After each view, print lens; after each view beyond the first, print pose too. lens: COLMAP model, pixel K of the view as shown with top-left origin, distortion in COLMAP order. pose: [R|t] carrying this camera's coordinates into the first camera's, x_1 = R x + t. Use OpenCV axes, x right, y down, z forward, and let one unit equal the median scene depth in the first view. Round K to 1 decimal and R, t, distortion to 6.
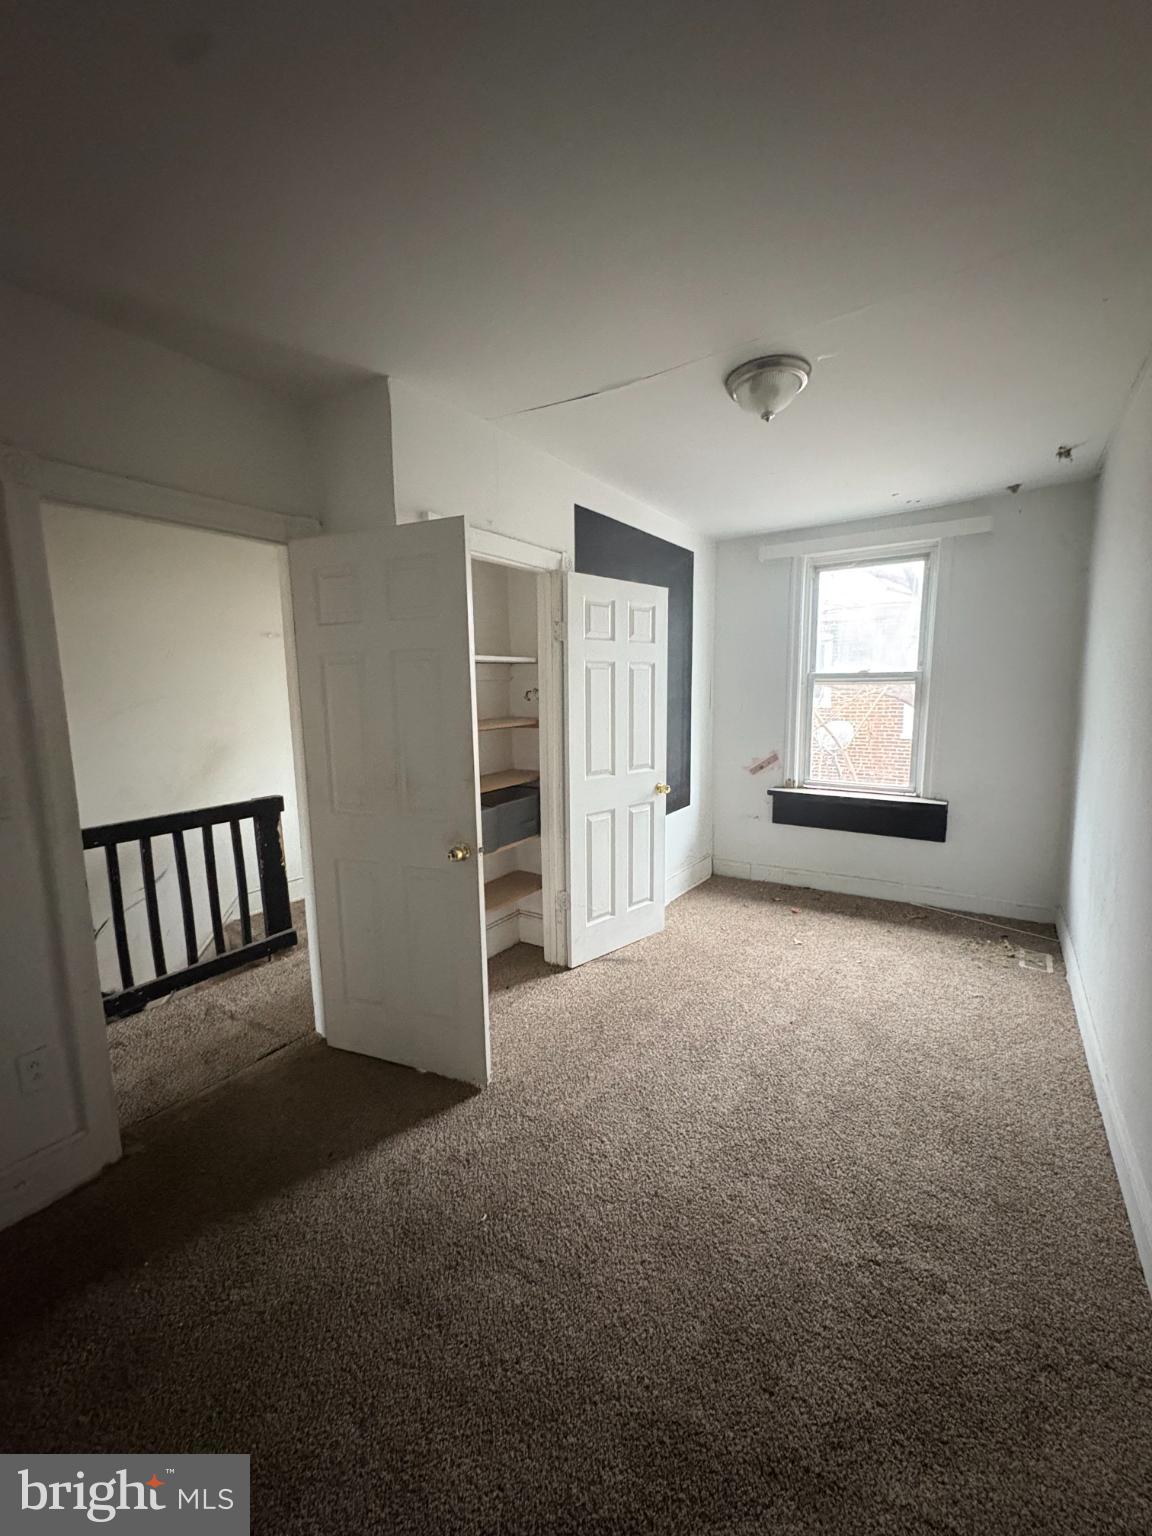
lens RADIAL K [[610.2, 0, 576.3], [0, 610.2, 770.5], [0, 0, 1]] dist [-0.000079, 0.000031]
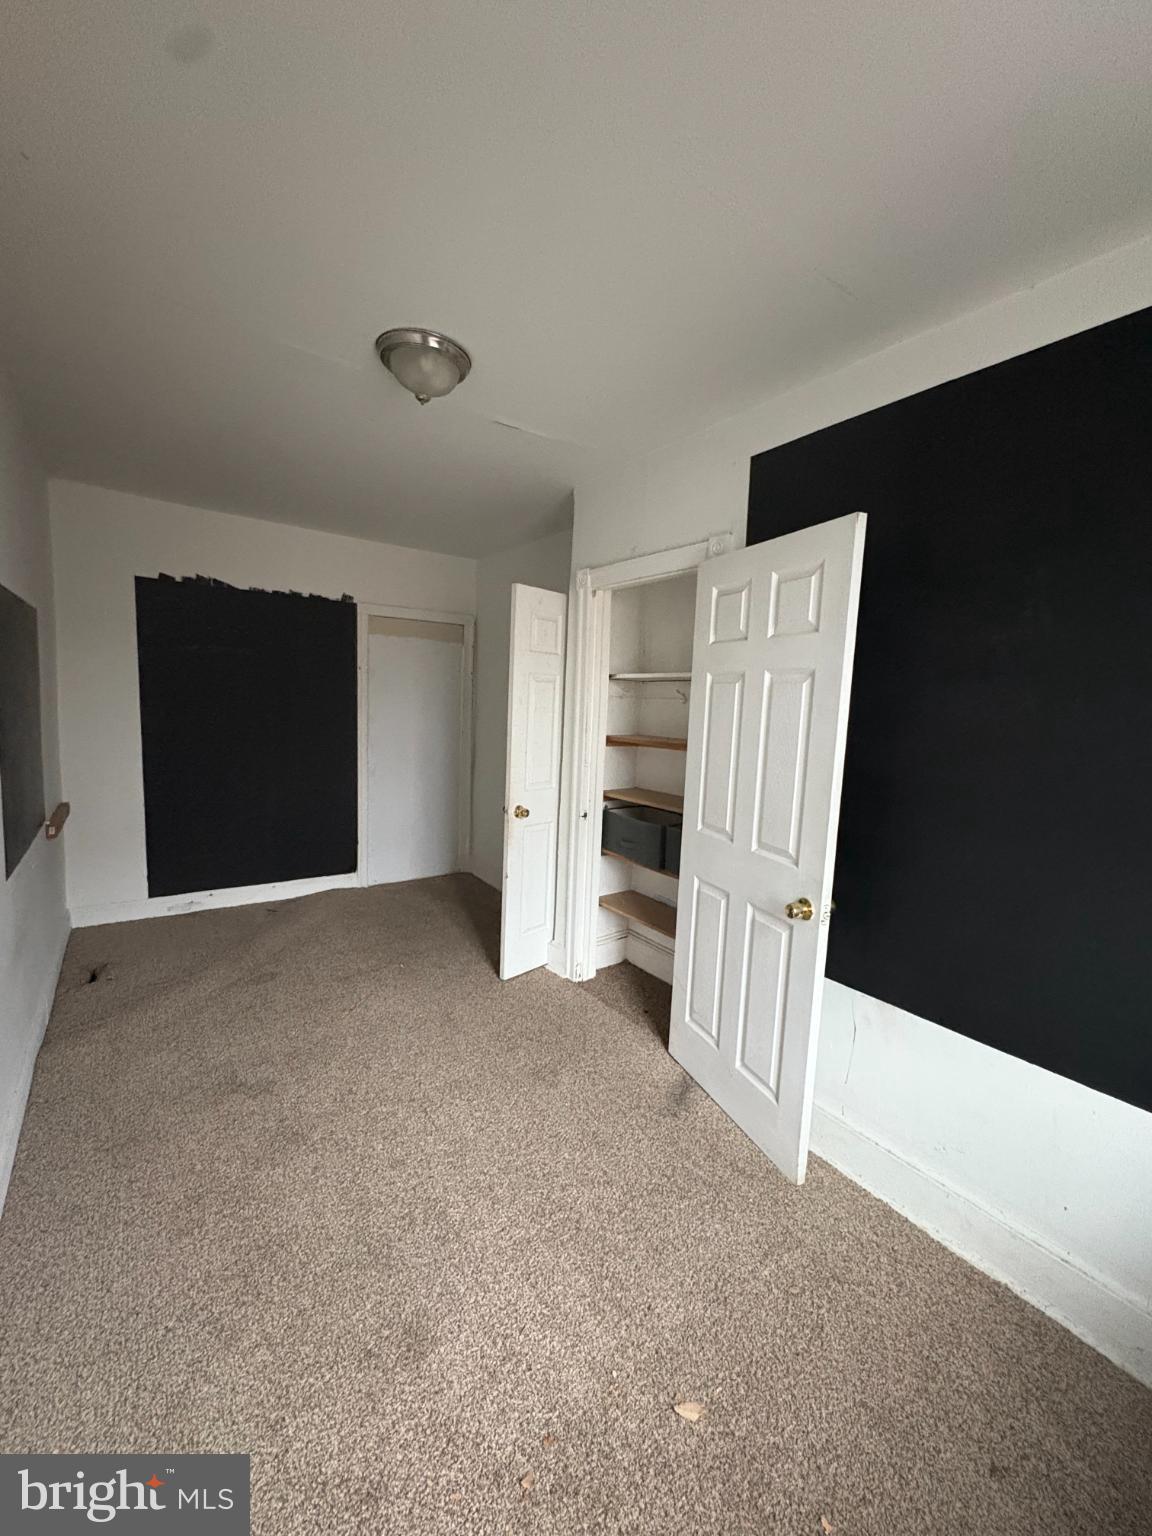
lens RADIAL K [[610.2, 0, 576.3], [0, 610.2, 770.5], [0, 0, 1]] dist [-0.000079, 0.000031]
pose [[-0.354131, 0.107858, -0.928955, 0.760381], [-0.161375, 0.971379, 0.174302, -0.163239], [0.921167, 0.211636, -0.326590, 1.093371]]
